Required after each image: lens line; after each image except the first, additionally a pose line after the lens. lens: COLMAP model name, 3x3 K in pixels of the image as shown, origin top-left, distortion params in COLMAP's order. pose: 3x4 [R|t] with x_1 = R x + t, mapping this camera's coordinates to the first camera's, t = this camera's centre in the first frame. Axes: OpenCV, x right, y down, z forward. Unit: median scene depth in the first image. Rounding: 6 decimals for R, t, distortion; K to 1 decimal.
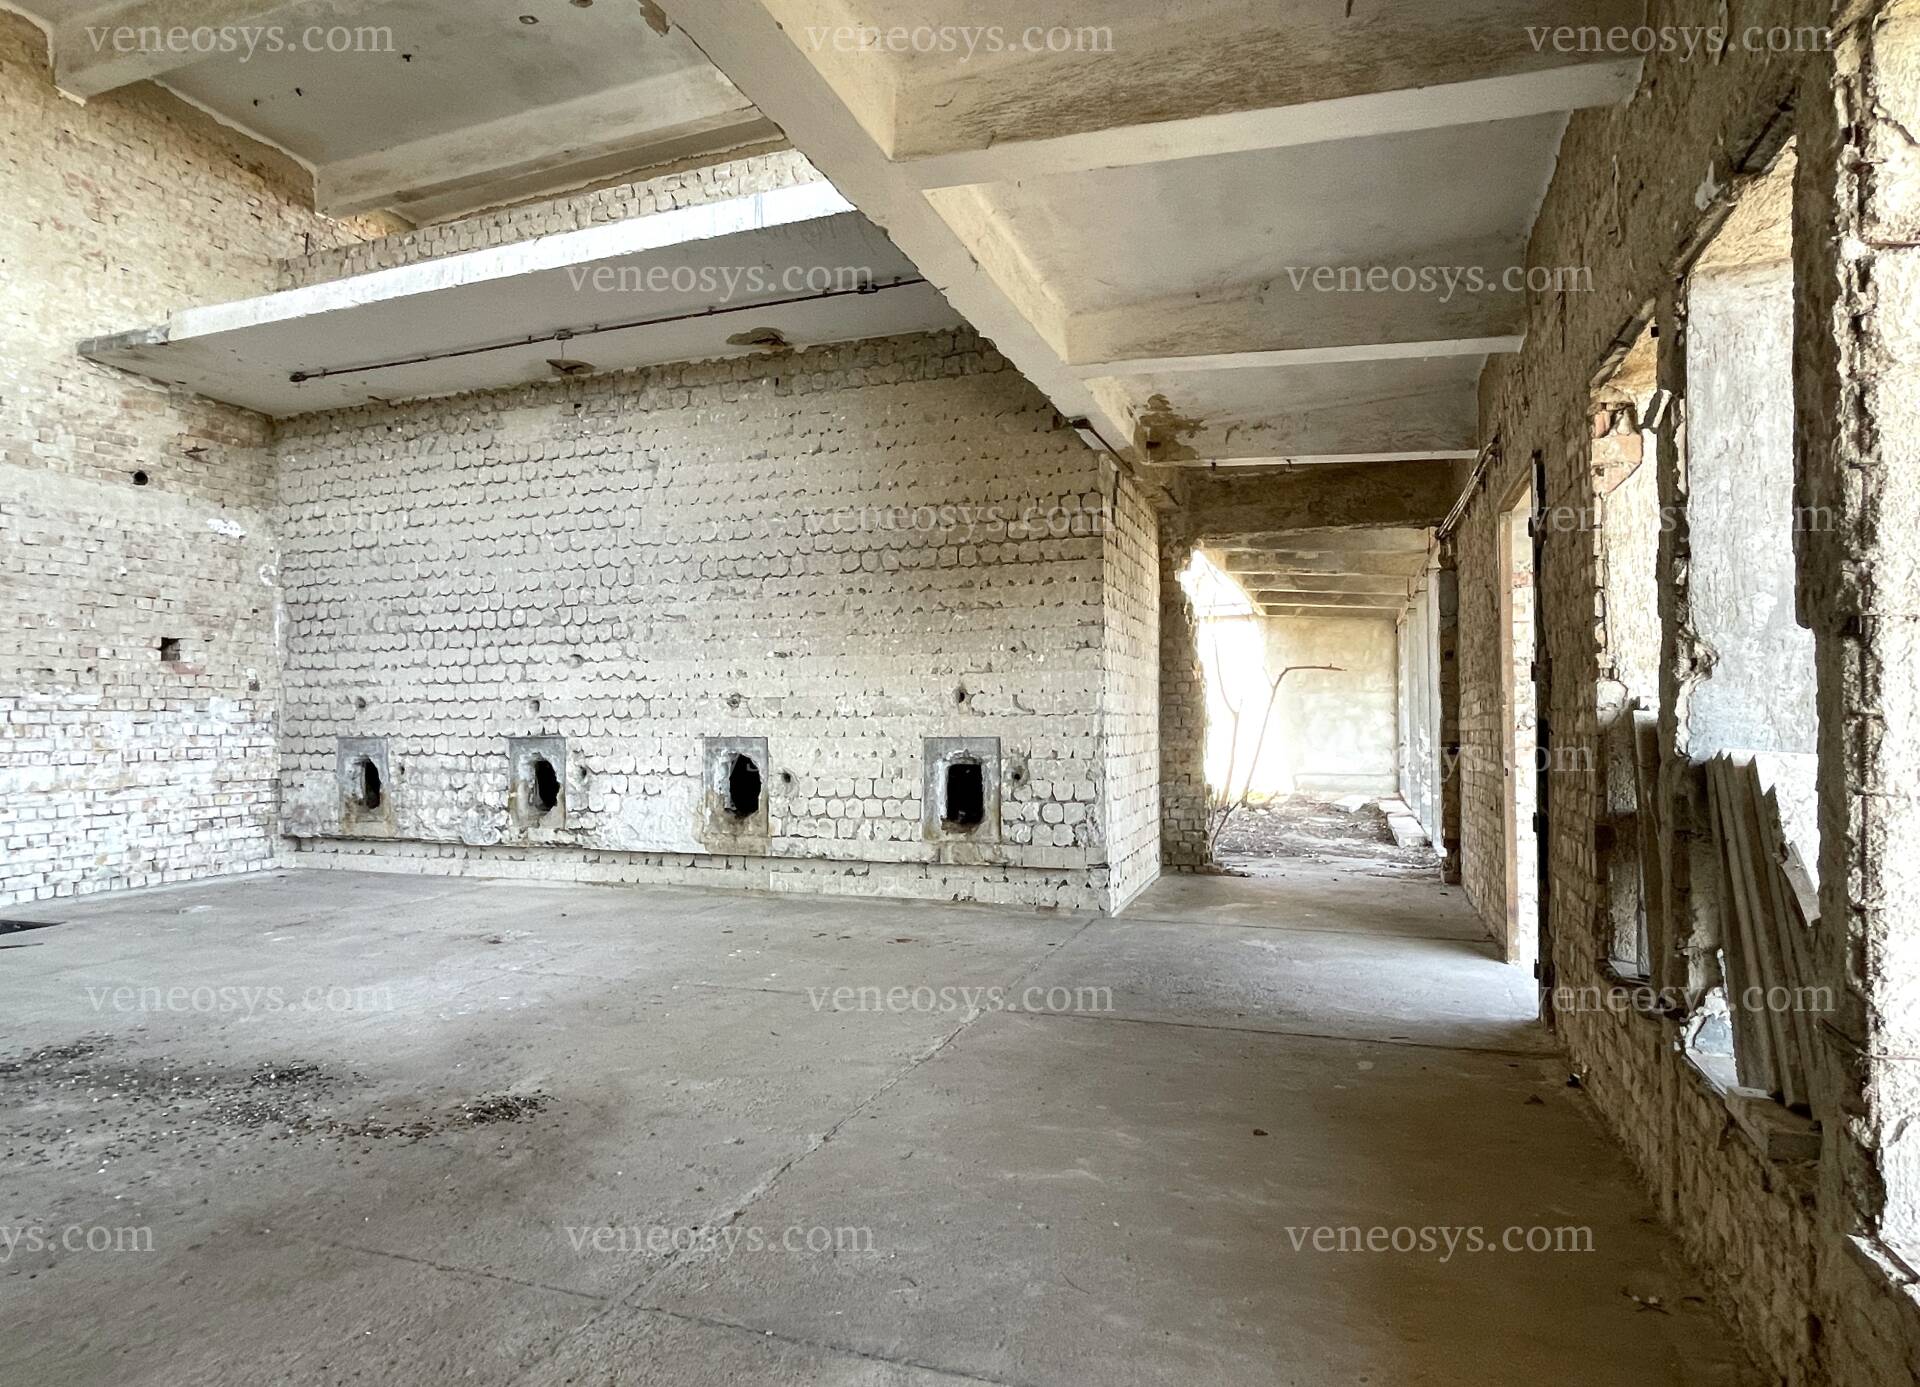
lens RADIAL K [[1089.6, 0, 956.0], [0, 1089.6, 713.4], [0, 0, 1]] dist [0.019741, -0.026815]
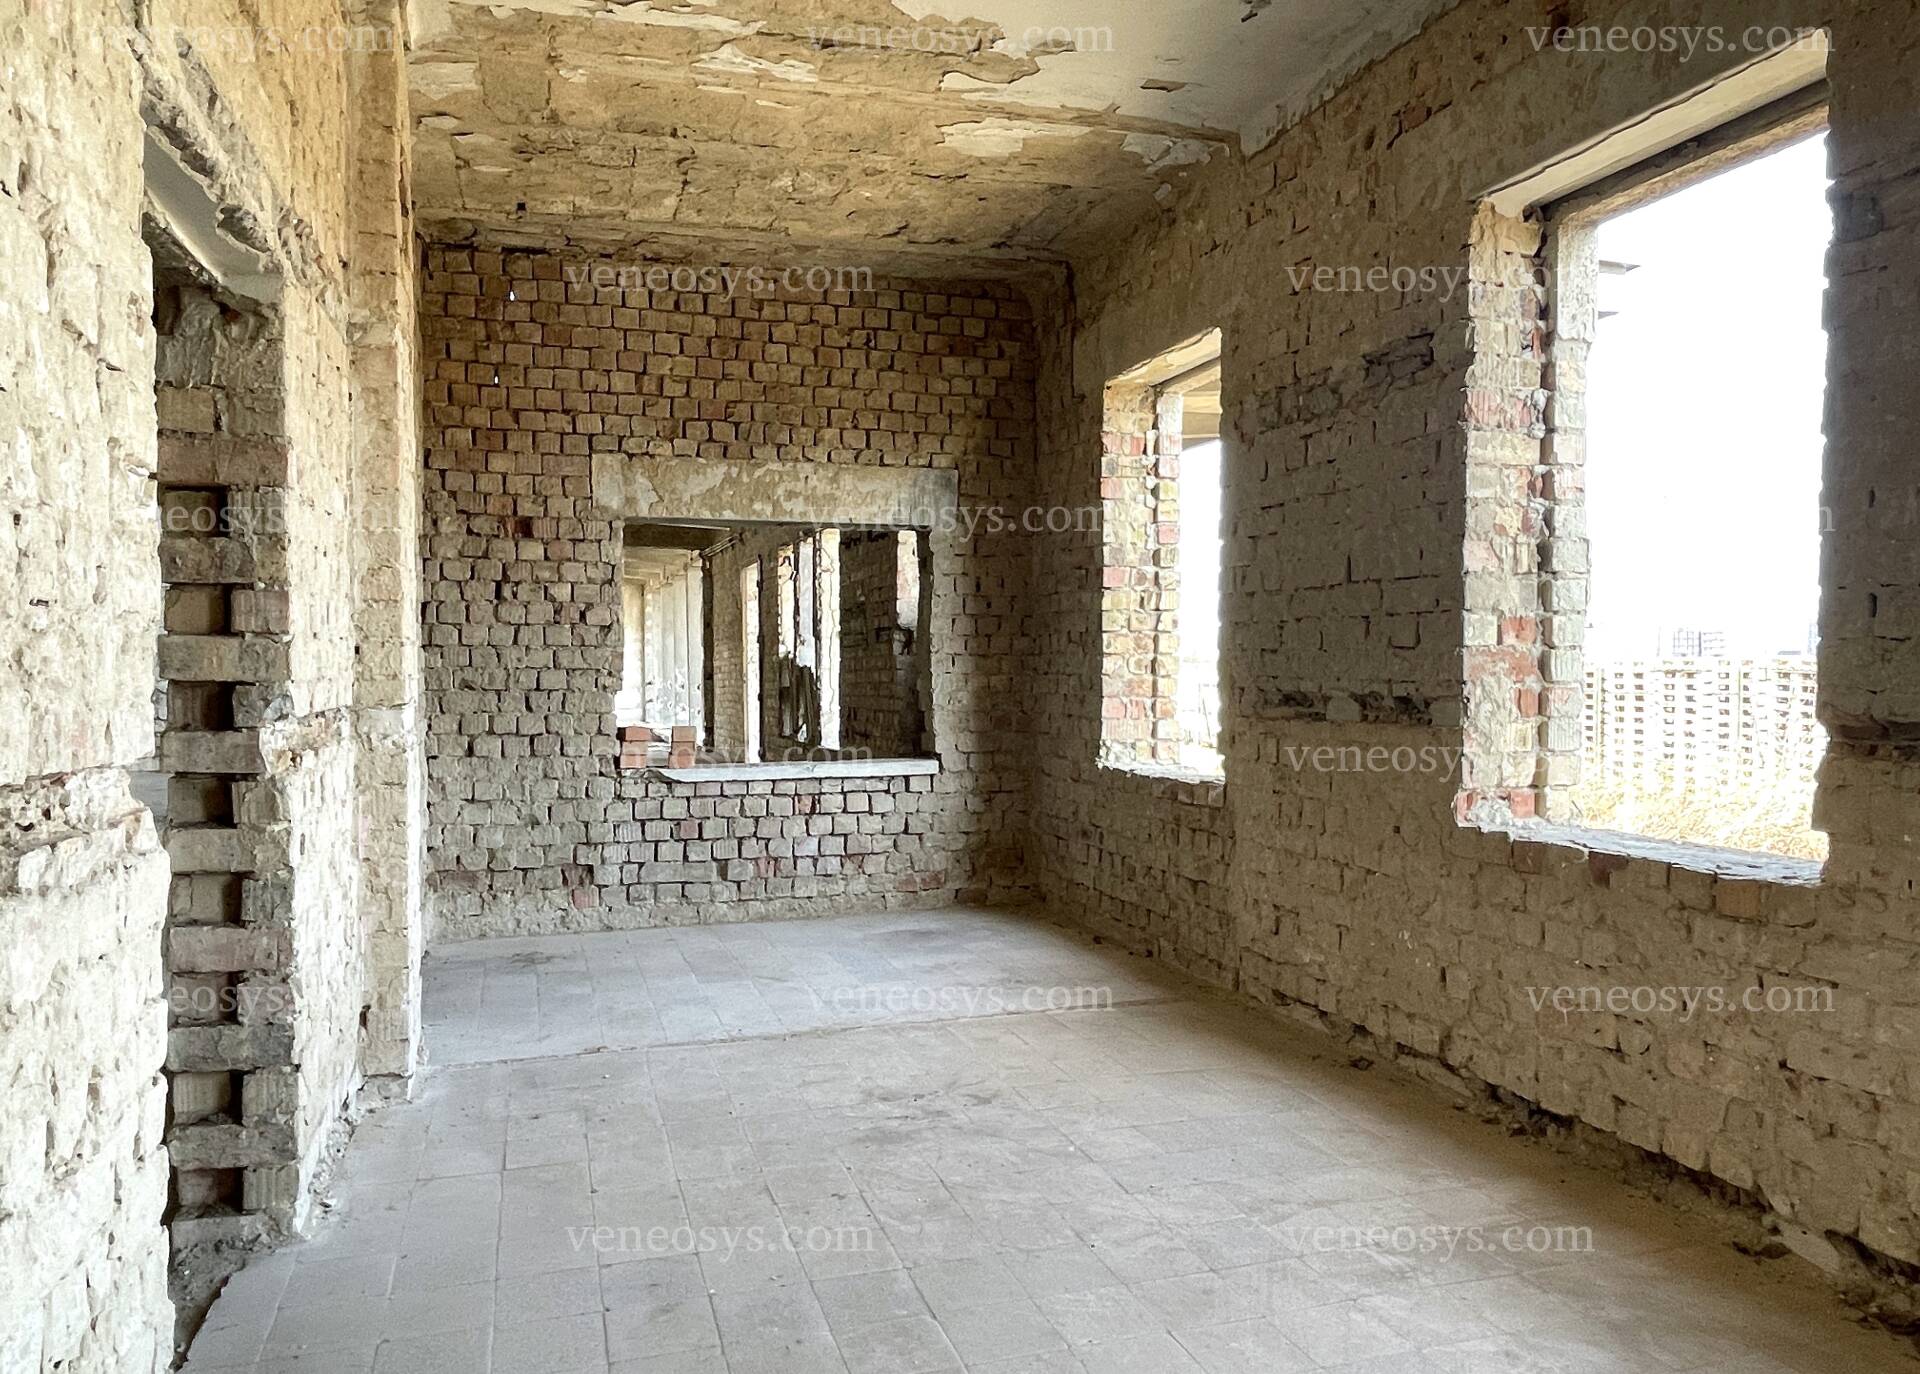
lens RADIAL K [[1317.6, 0, 960.0], [0, 1317.6, 687.0], [0, 0, 1]] dist [0.002016, -0.000359]
pose [[0.786904, -0.002777, 0.617069, -0.666117], [-0.008520, 0.999846, 0.015365, 0.014482], [-0.617016, -0.017348, 0.786759, -1.143376]]
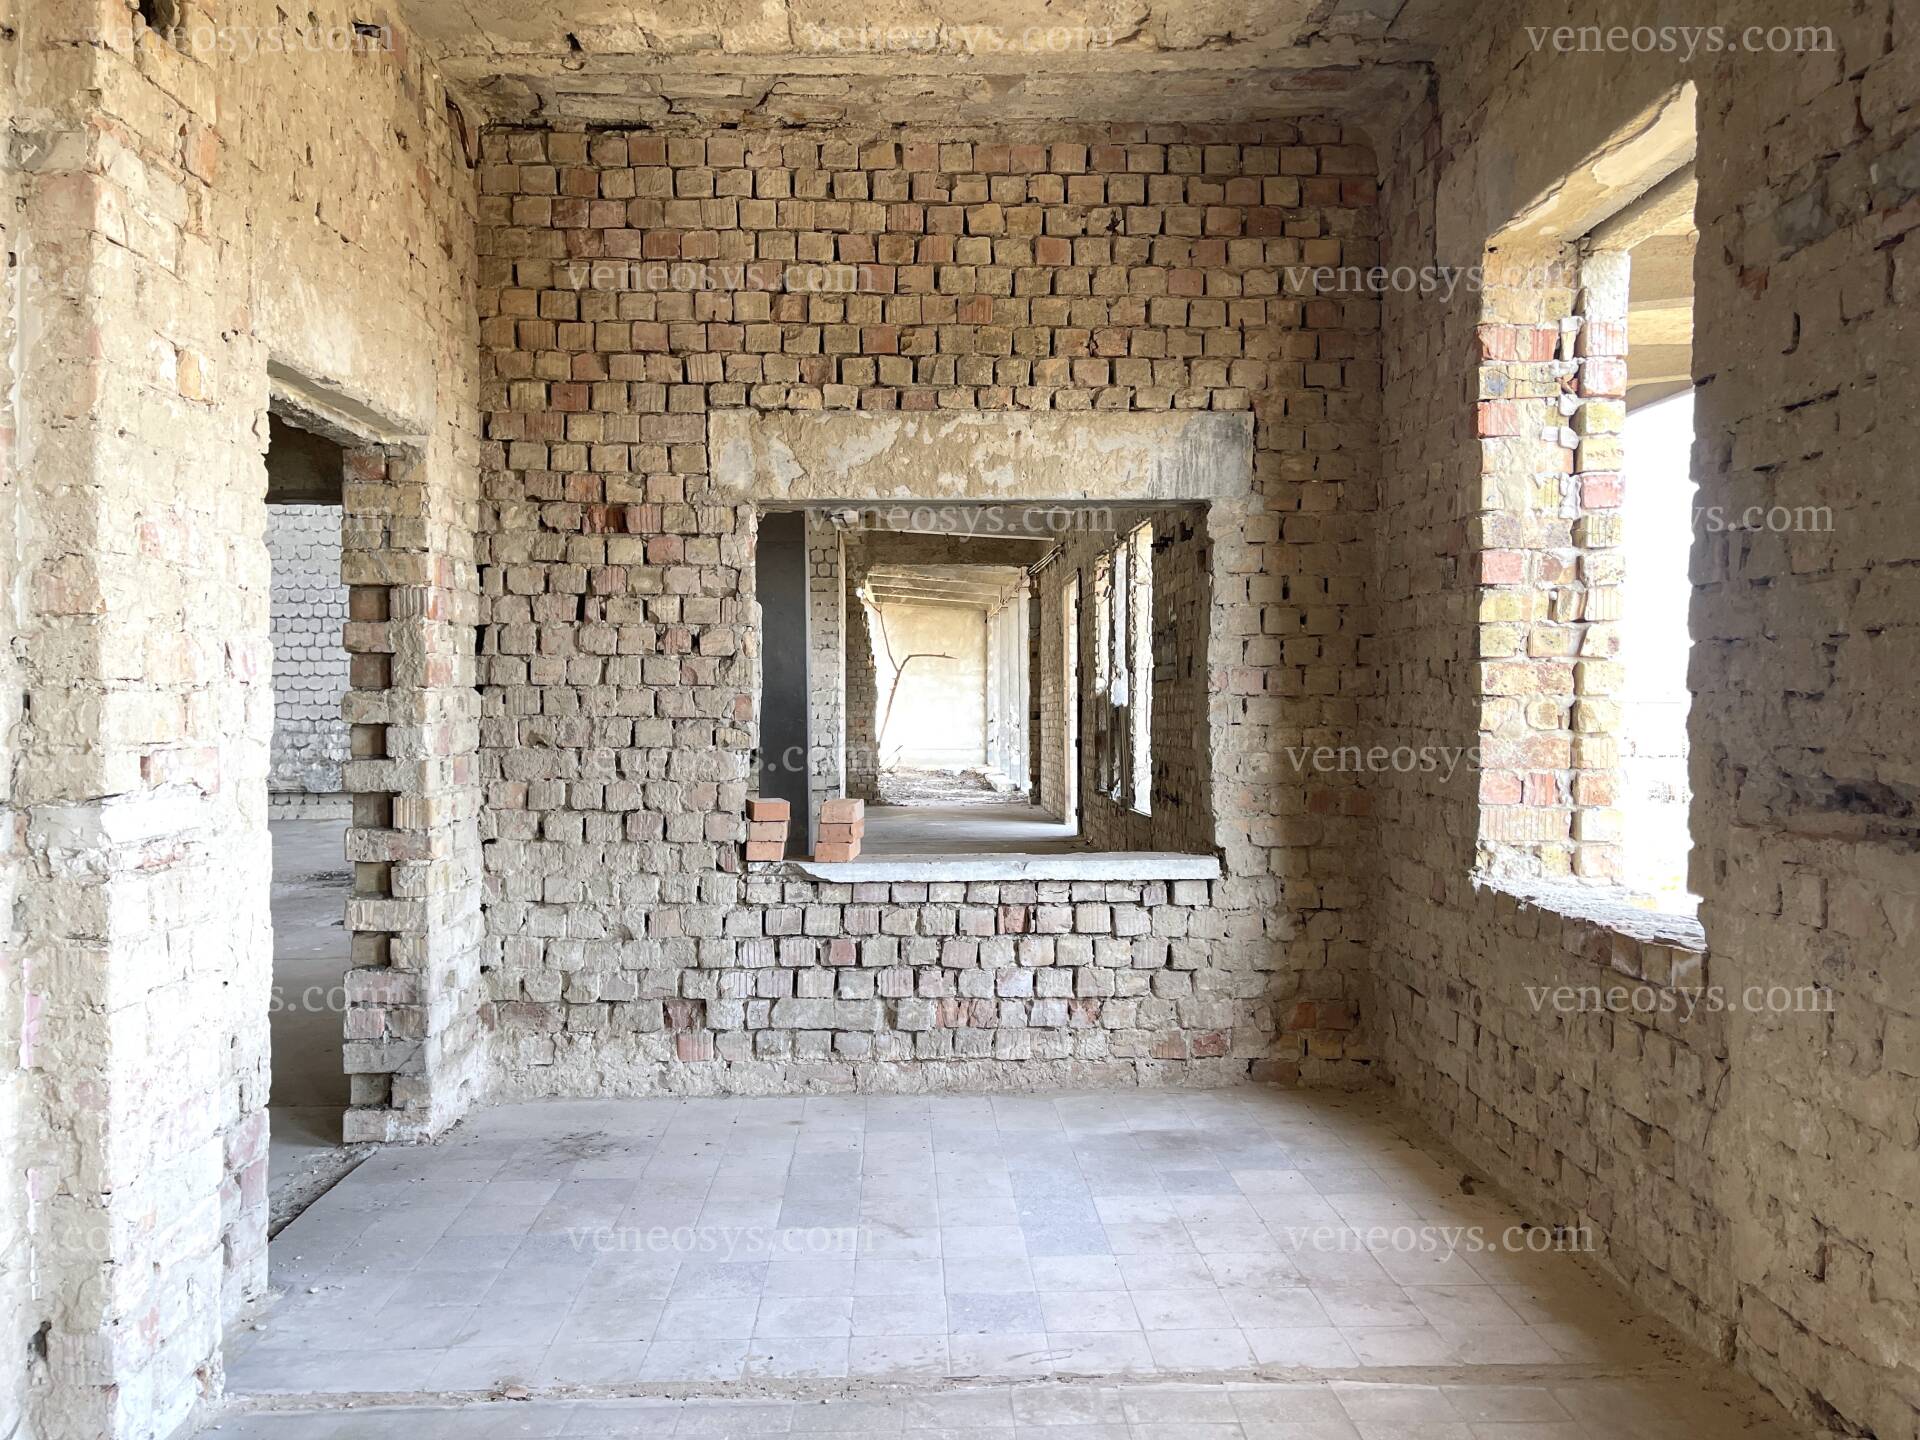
lens RADIAL K [[1445.4, 0, 965.2], [0, 1445.4, 705.3], [0, 0, 1]] dist [0.067676, -0.100215]
pose [[0.925730, 0.005259, 0.378147, -0.474415], [-0.008128, 0.999949, 0.005992, 0.007544], [-0.378097, -0.008620, 0.925726, -0.983191]]
